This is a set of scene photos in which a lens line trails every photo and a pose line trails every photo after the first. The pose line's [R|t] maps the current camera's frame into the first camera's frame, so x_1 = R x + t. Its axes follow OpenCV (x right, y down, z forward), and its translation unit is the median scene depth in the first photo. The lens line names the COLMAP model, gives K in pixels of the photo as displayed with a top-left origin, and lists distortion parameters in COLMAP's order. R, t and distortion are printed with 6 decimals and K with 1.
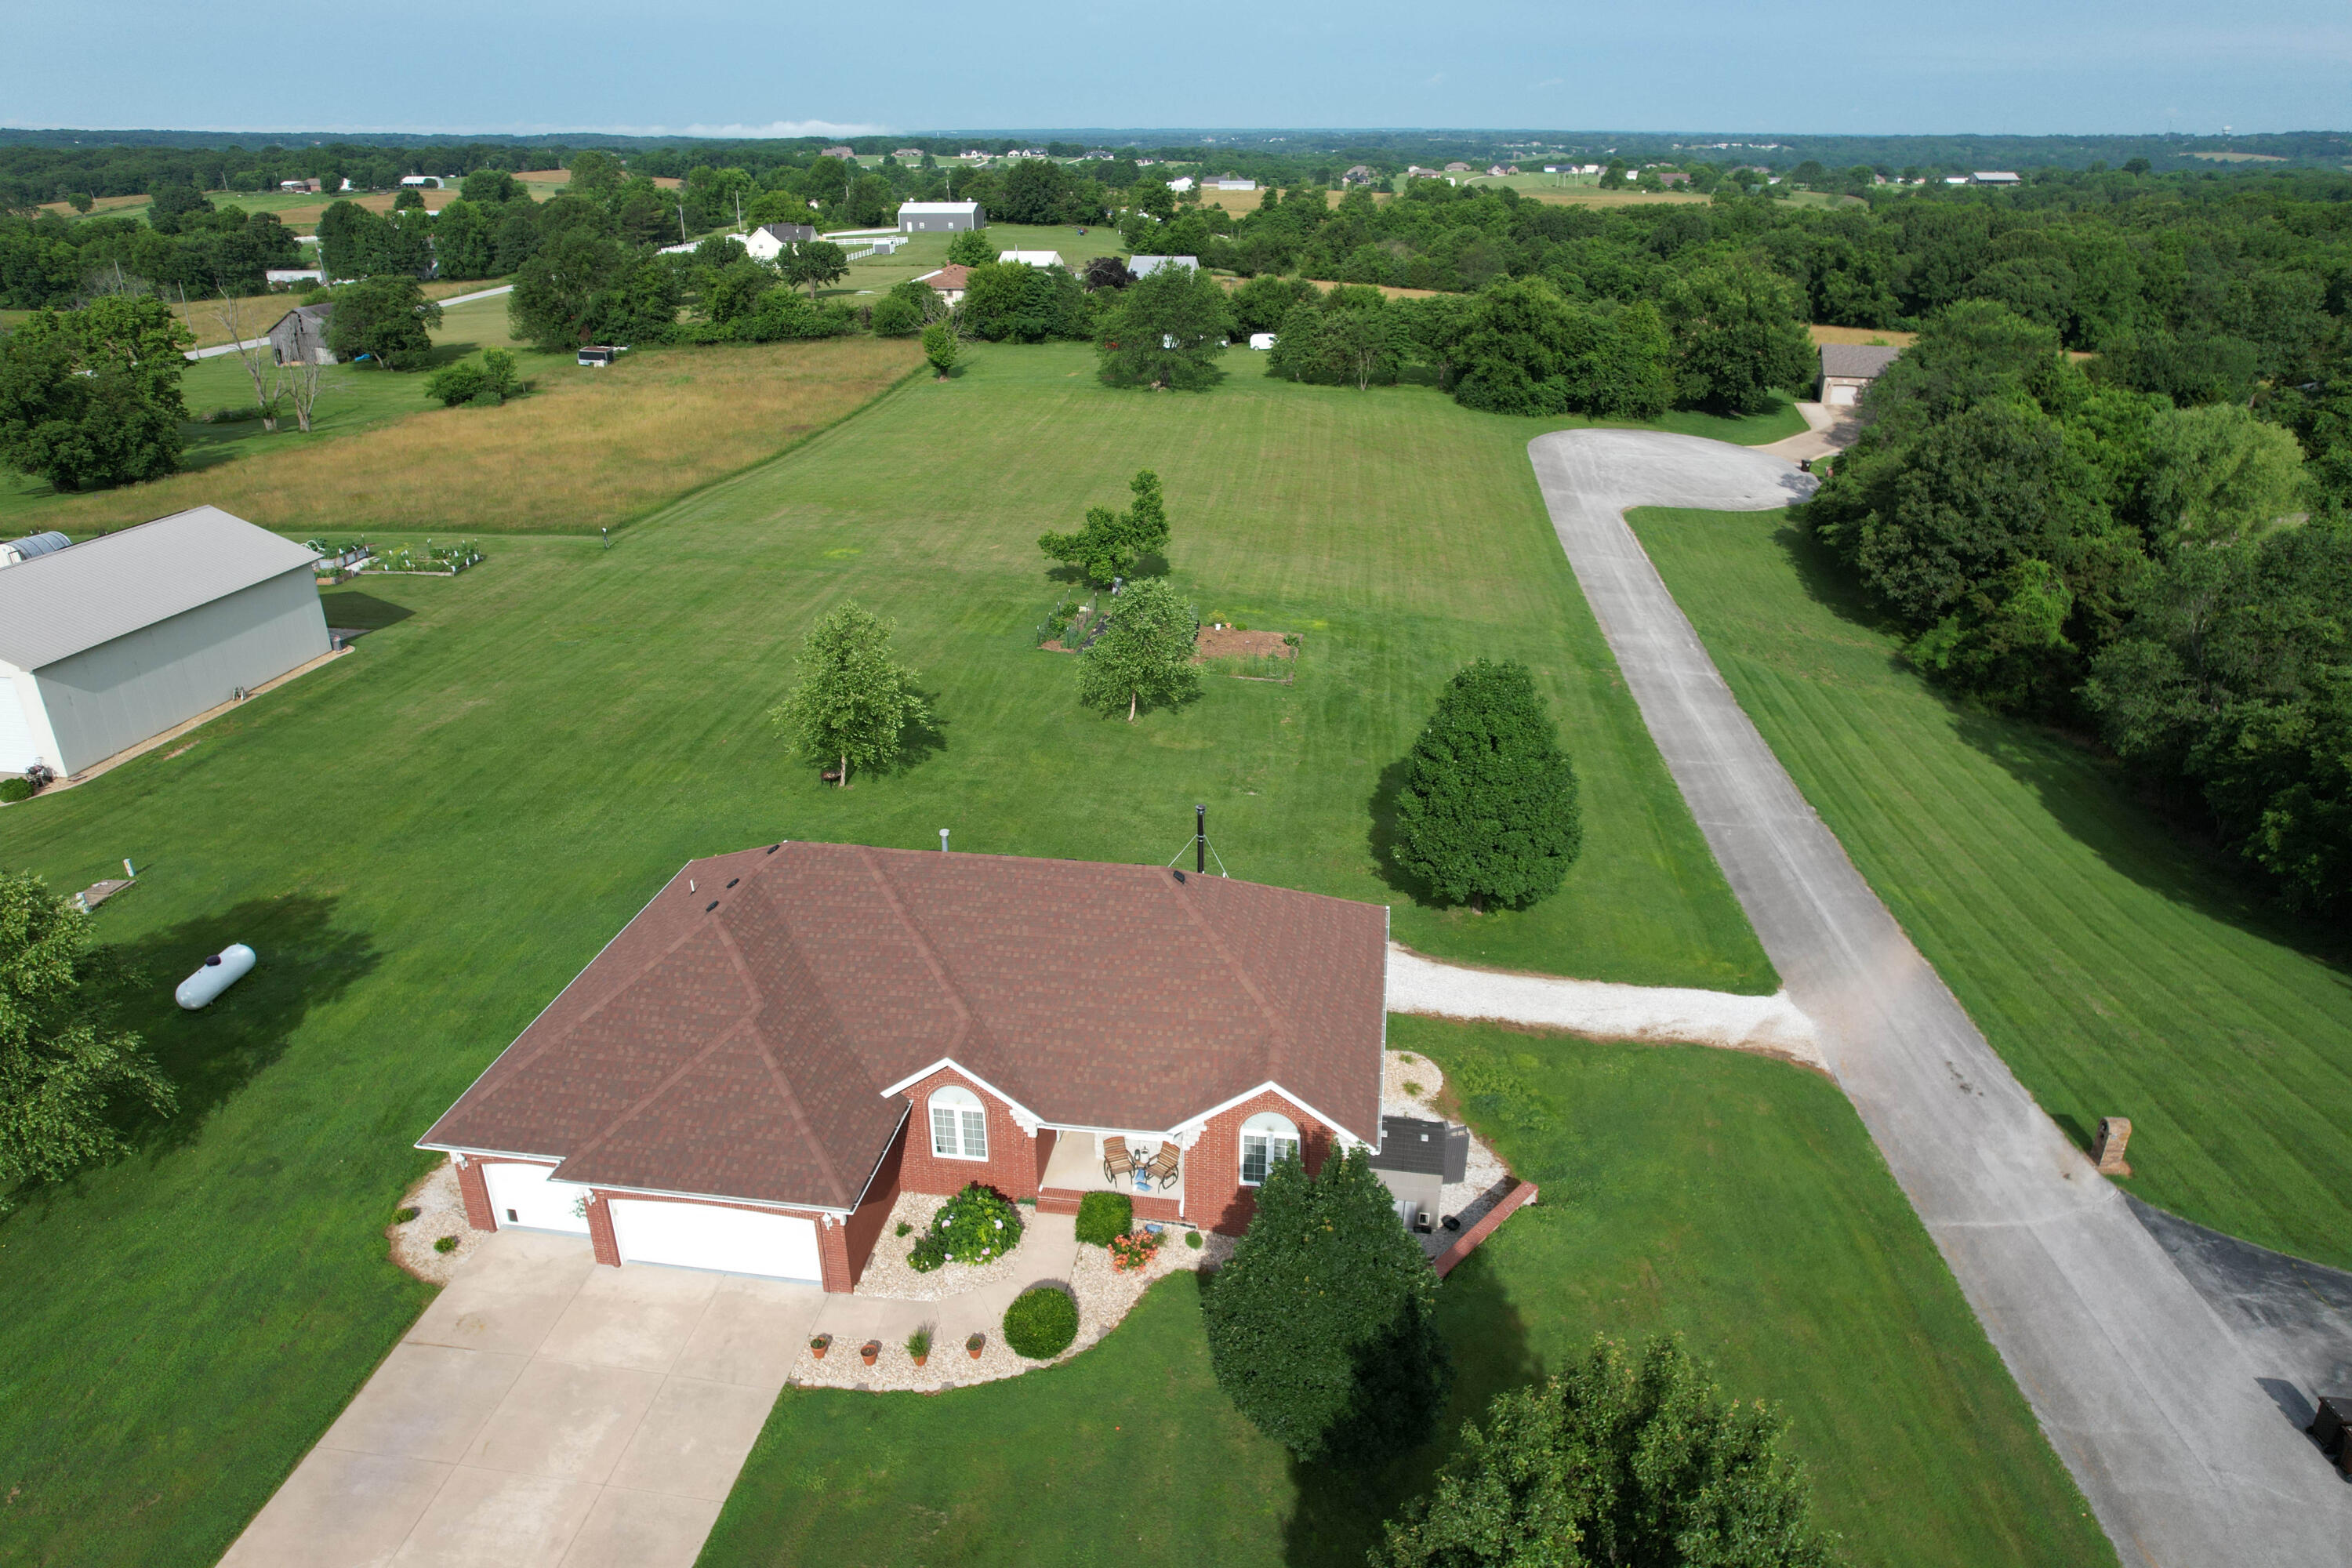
lens RADIAL K [[1499.0, 0, 1181.9], [0, 1499.0, 782.6], [0, 0, 1]] dist [-0.036766, 0.018308]
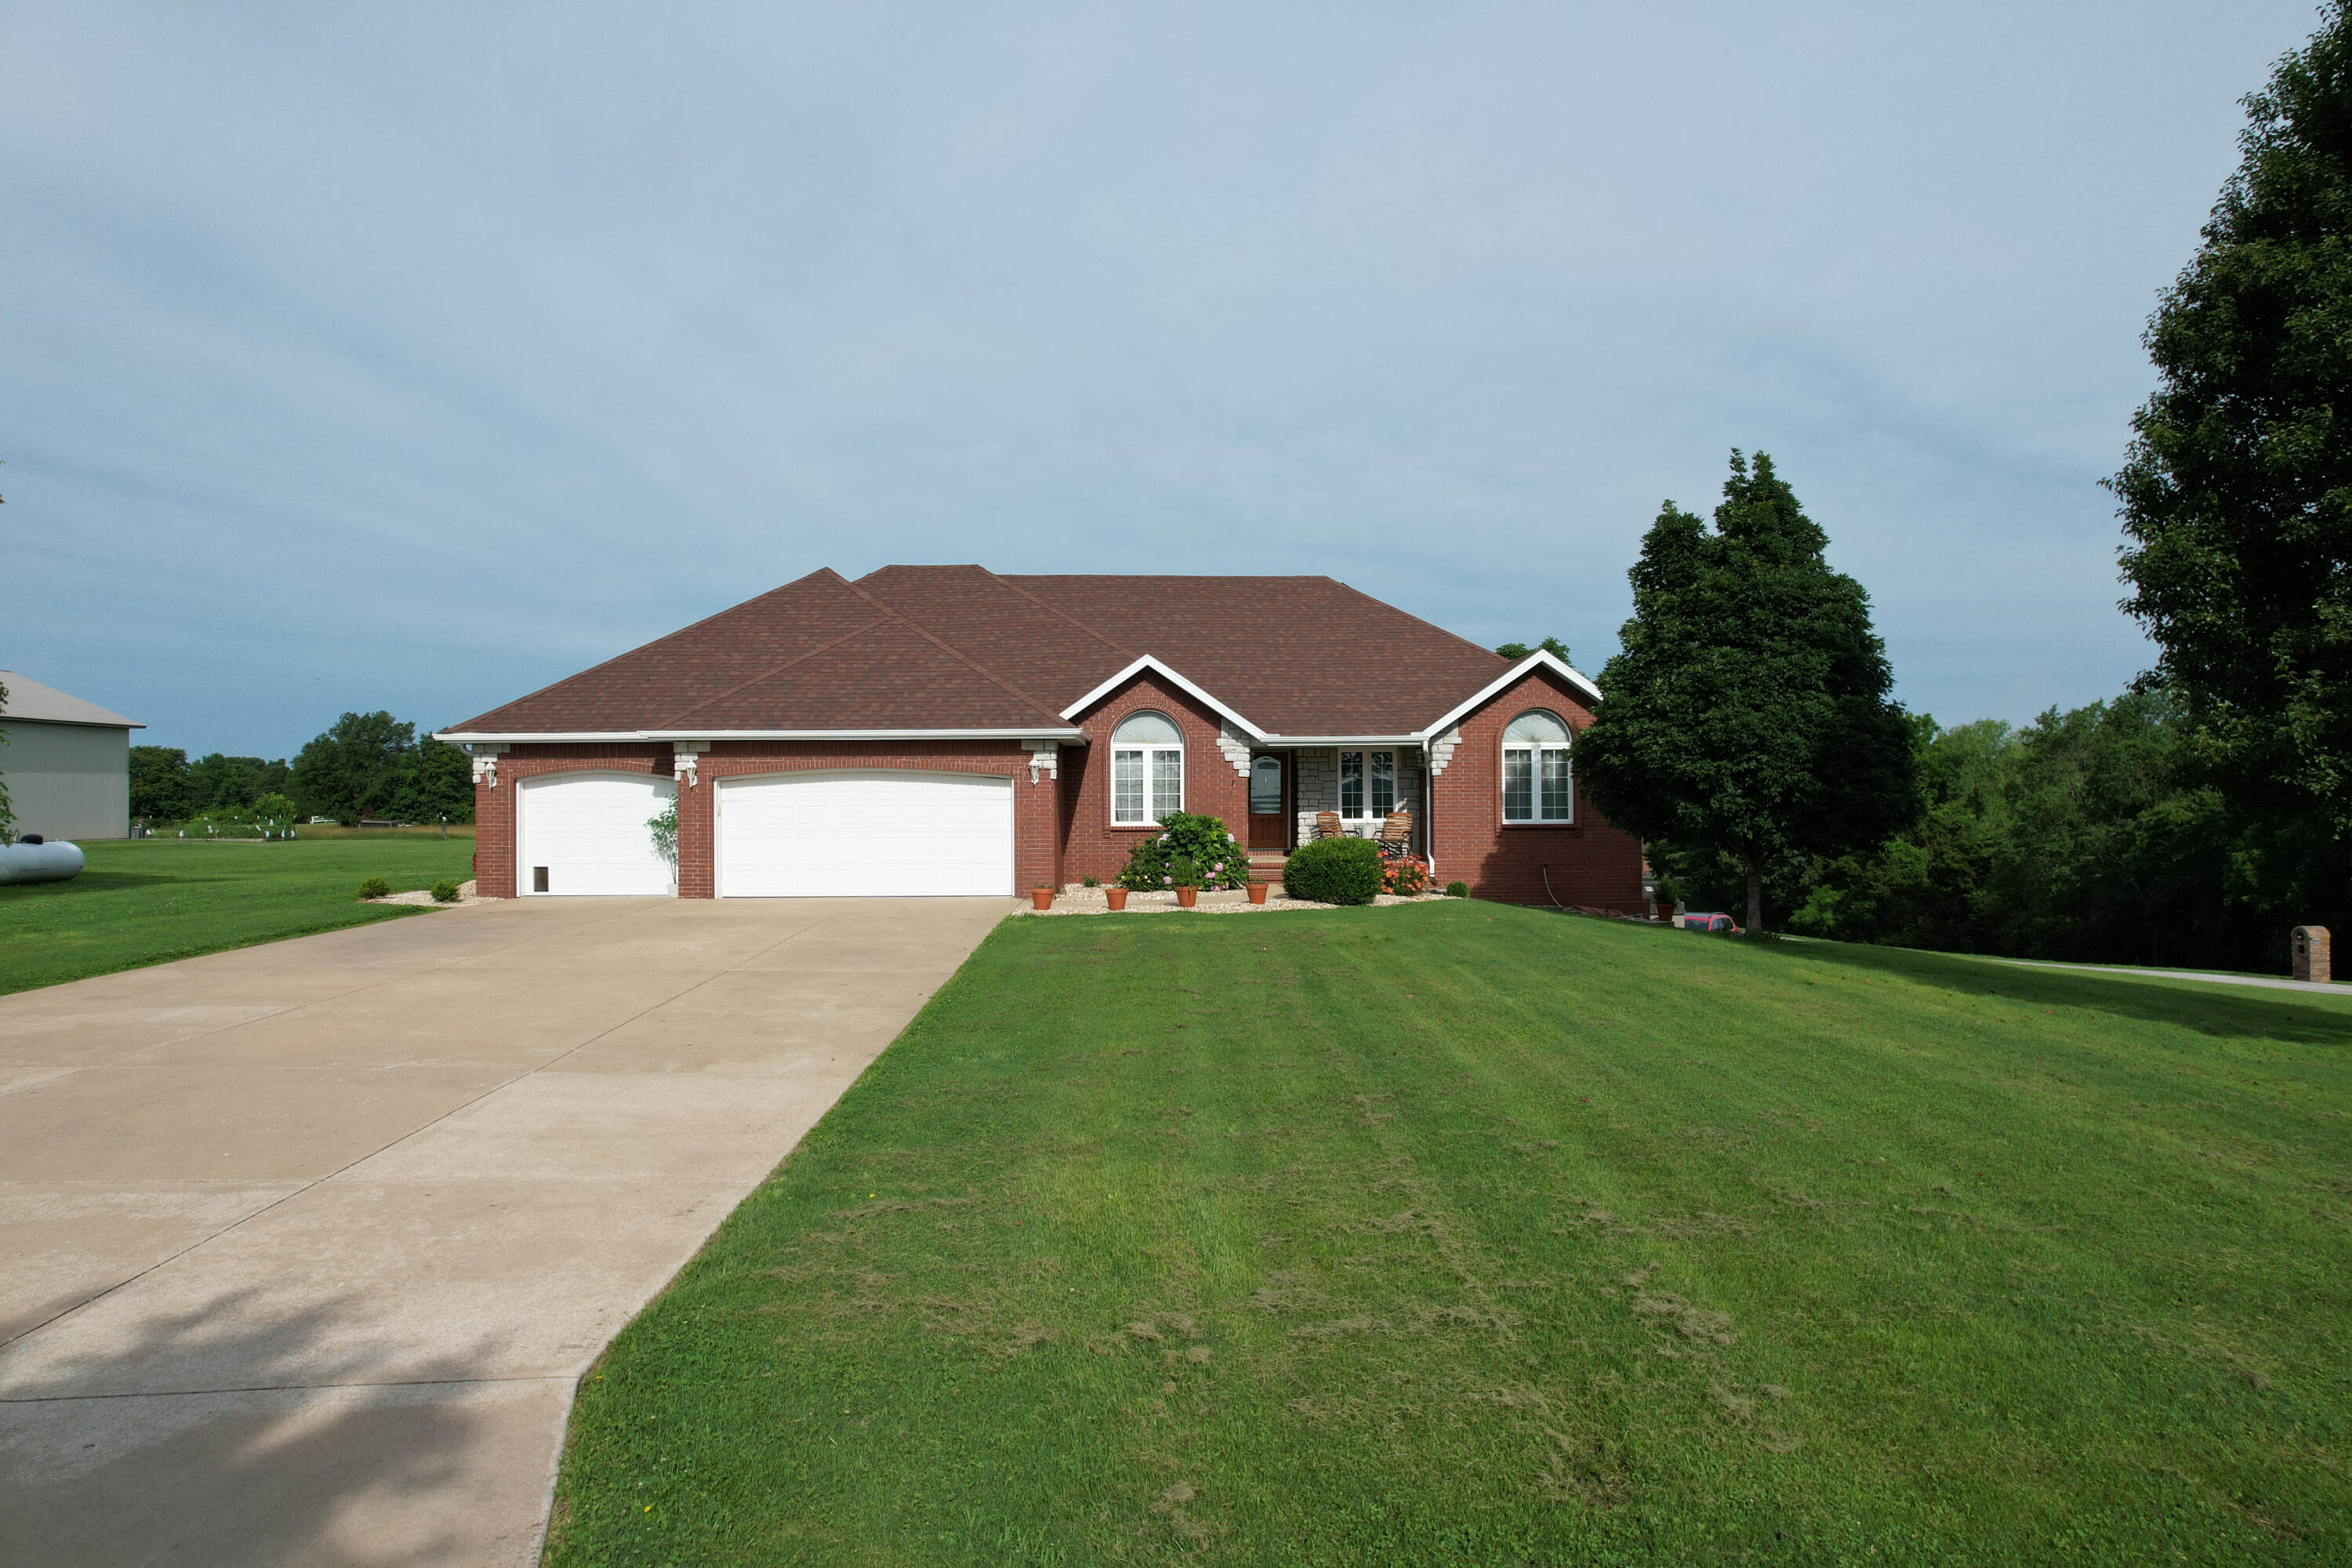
lens RADIAL K [[1499.0, 0, 1188.4], [0, 1499.0, 788.7], [0, 0, 1]] dist [-0.036766, 0.018308]
pose [[0.984387, 0.000860, 0.176017, -0.187309], [0.070989, 0.913116, -0.401472, 0.389721], [-0.161069, 0.407699, 0.898798, 0.199463]]
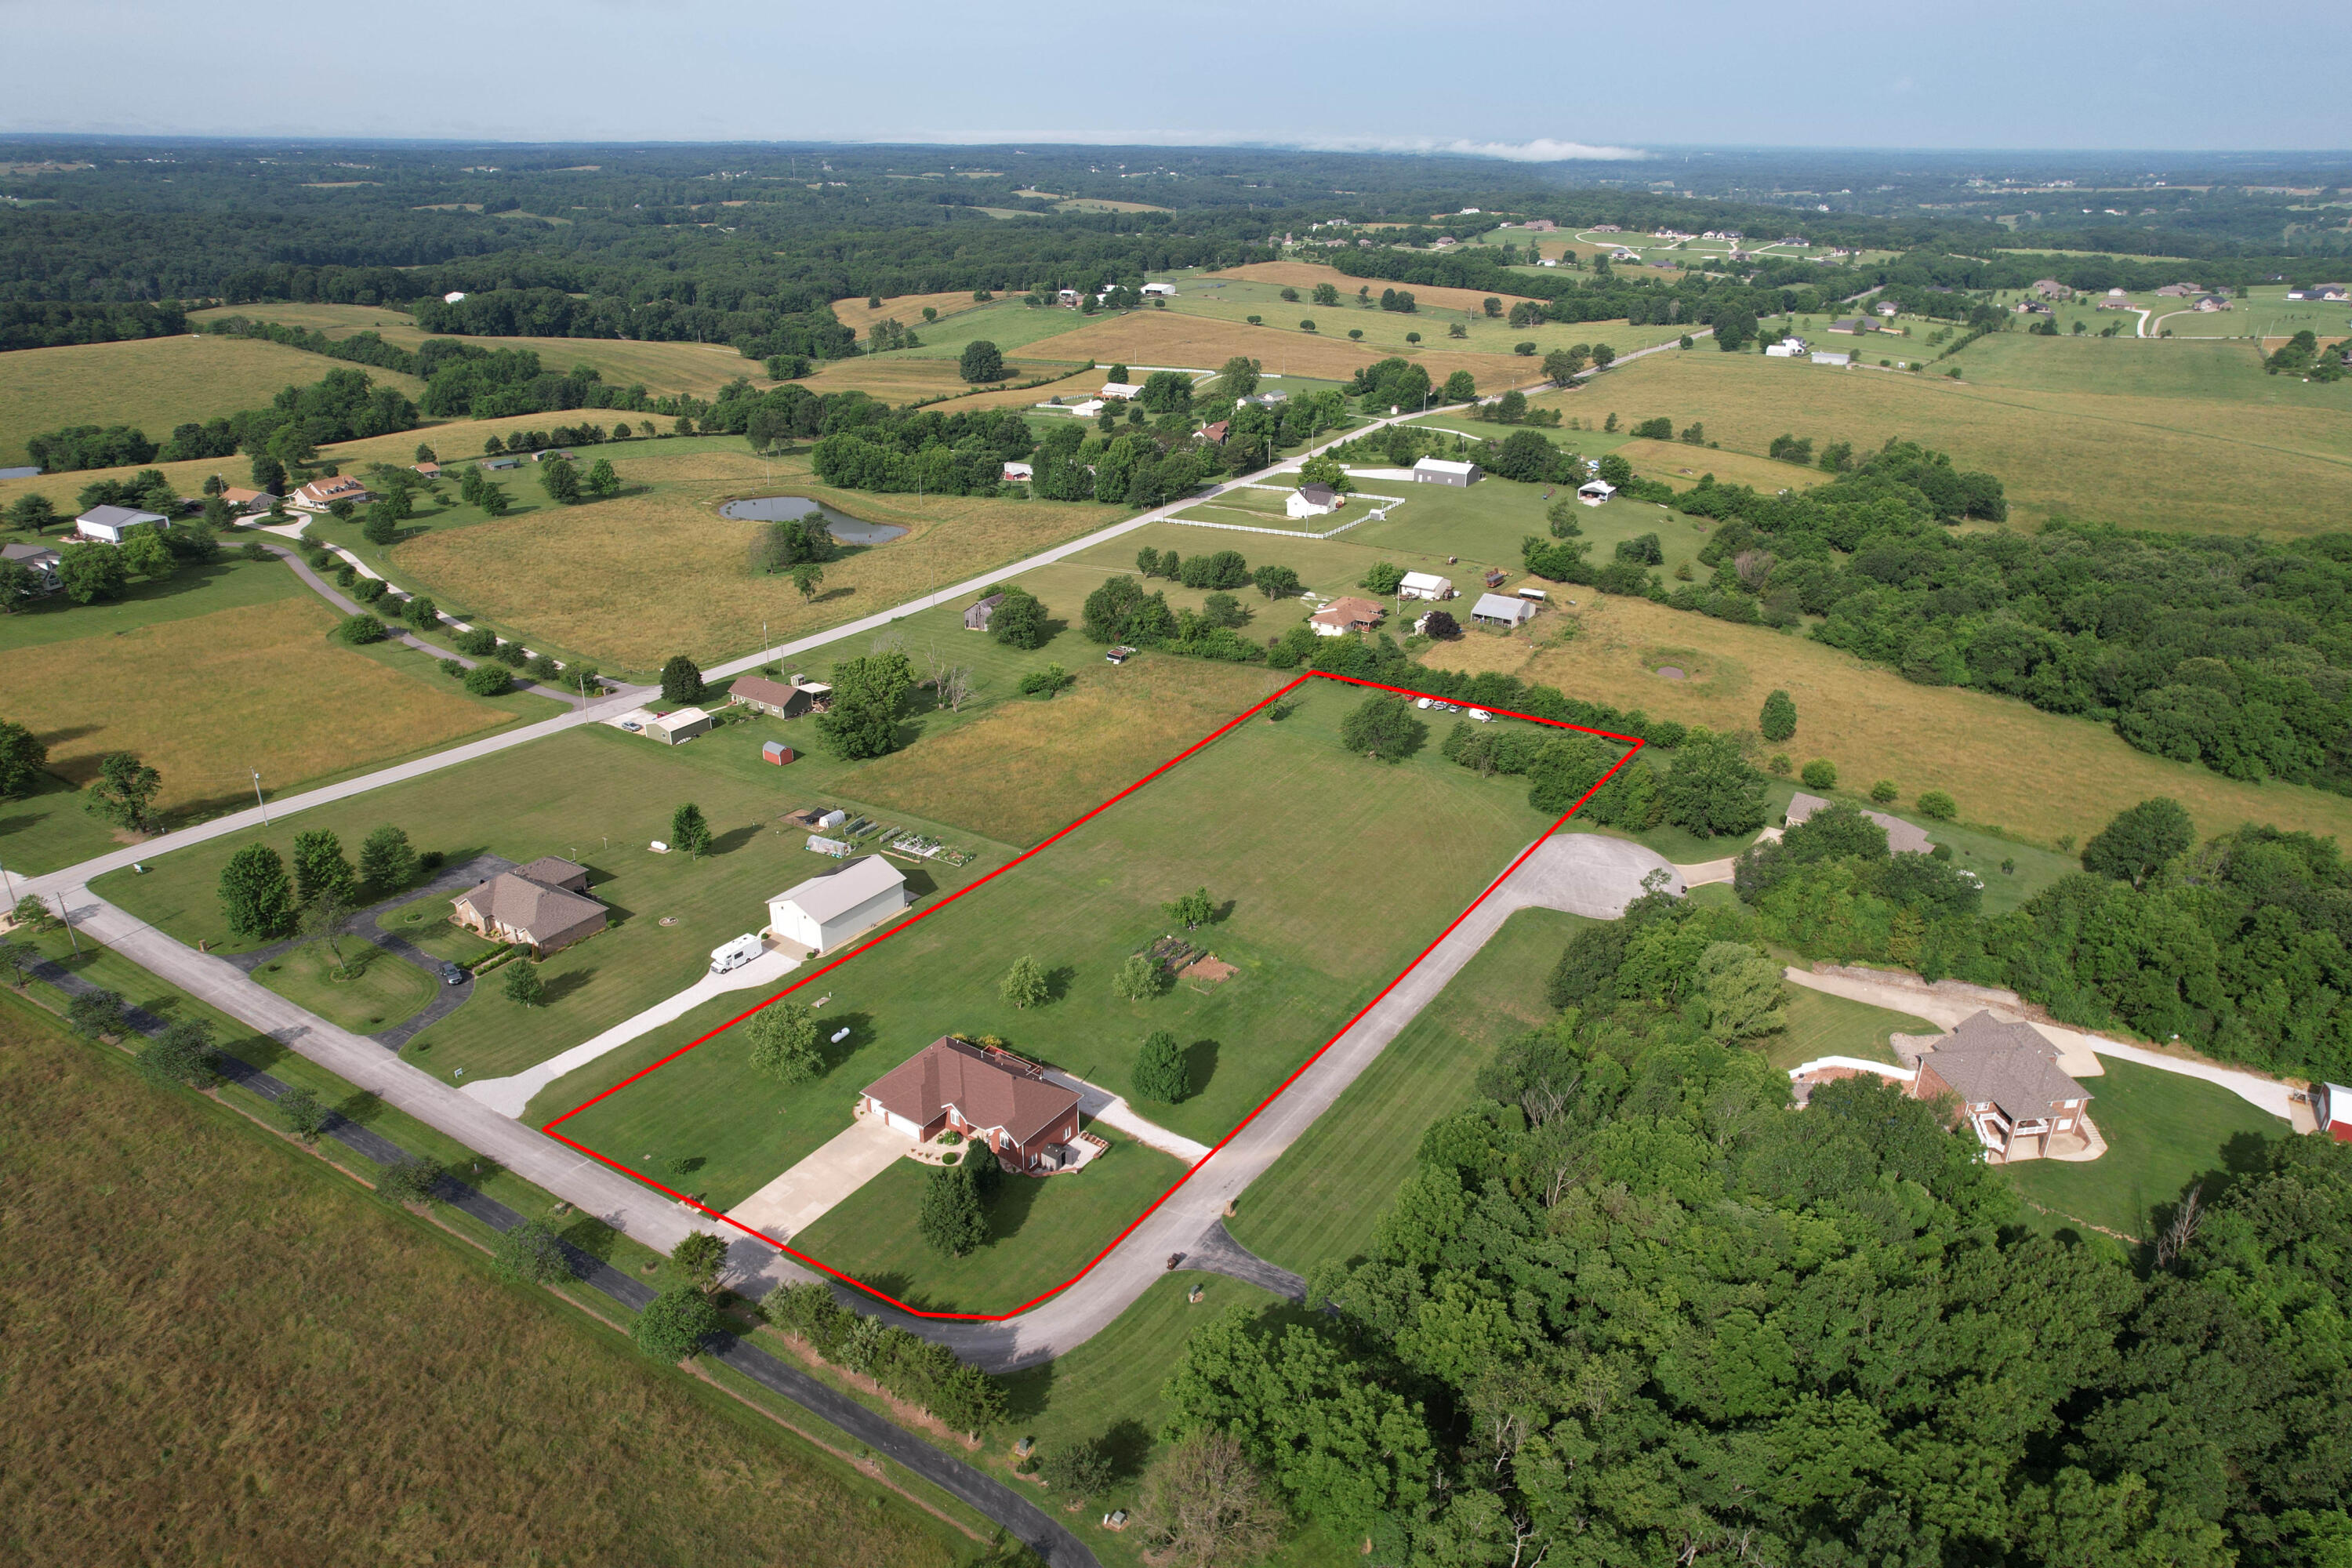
lens RADIAL K [[1499.0, 0, 1178.8], [0, 1499.0, 780.6], [0, 0, 1]] dist [-0.036766, 0.018308]
pose [[0.894349, 0.183388, -0.408054, 1.574226], [-0.184501, 0.982135, 0.037013, -0.799100], [0.407552, 0.042184, 0.912207, -2.188148]]
